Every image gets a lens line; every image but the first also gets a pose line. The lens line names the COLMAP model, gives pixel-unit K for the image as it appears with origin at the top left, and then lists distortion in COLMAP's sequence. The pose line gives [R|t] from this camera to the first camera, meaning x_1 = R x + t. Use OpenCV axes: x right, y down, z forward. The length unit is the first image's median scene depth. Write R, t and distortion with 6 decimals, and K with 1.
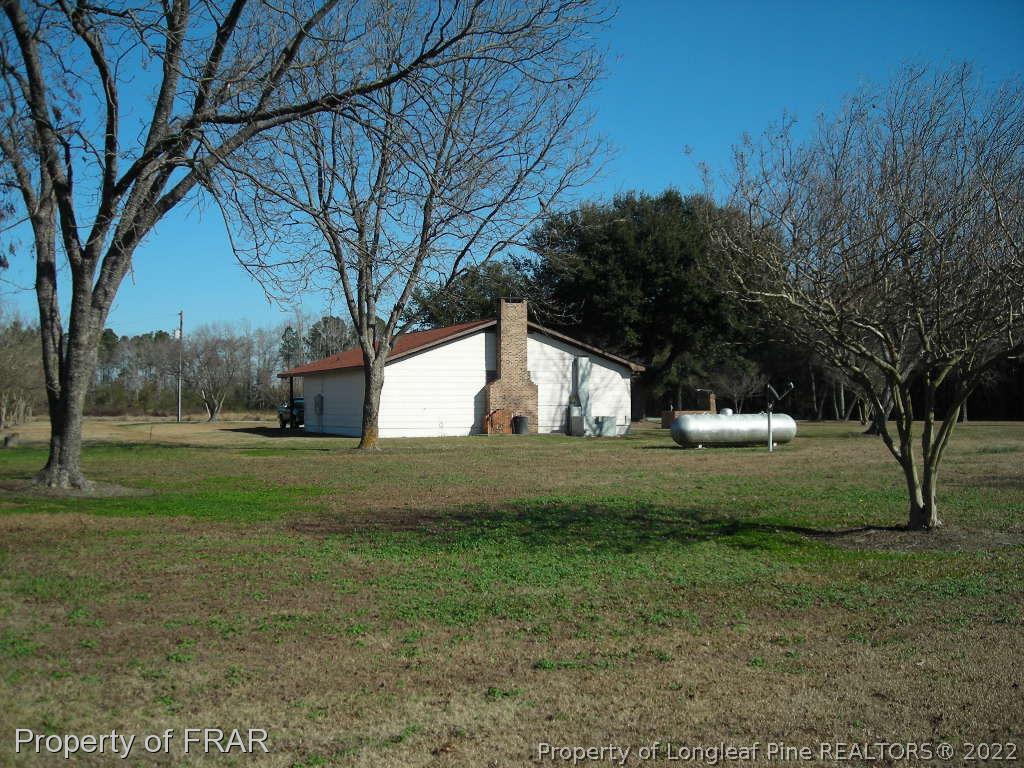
lens RADIAL K [[1169.6, 0, 512.0], [0, 1169.6, 384.0], [0, 0, 1]] dist [-0.235429, 0.242734]
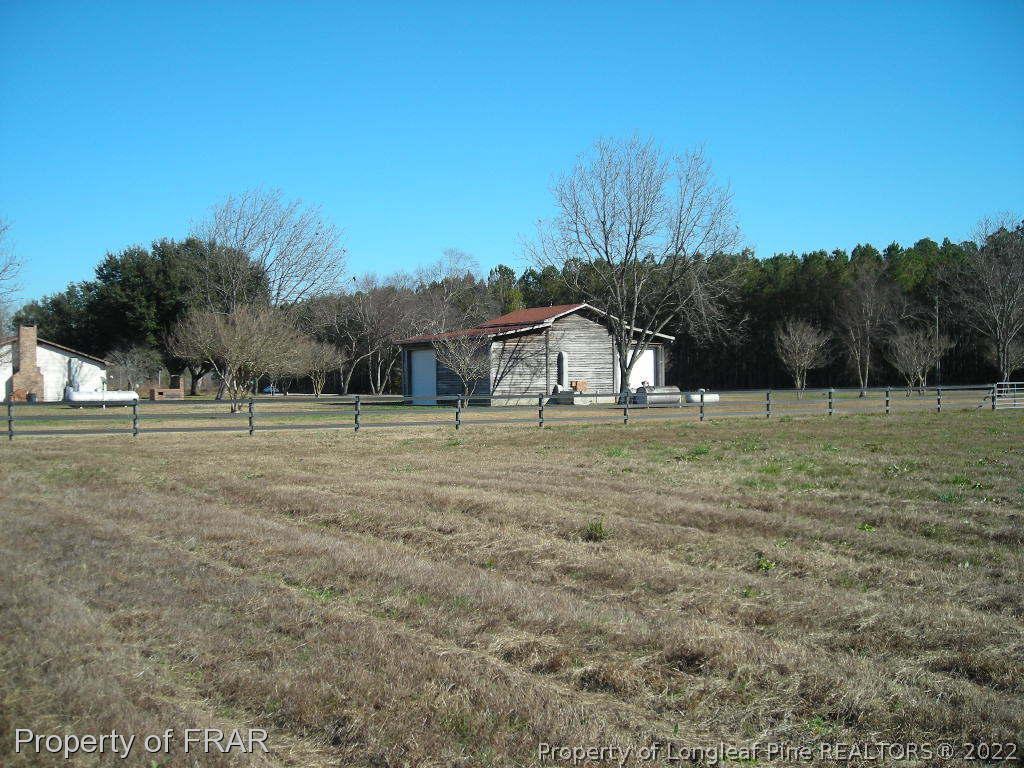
lens RADIAL K [[1169.6, 0, 512.0], [0, 1169.6, 384.0], [0, 0, 1]] dist [-0.235429, 0.242734]
pose [[0.978326, -0.011410, 0.206757, 0.340616], [0.007014, 0.999734, 0.021983, -0.016618], [-0.206953, -0.020056, 0.978145, -0.737006]]
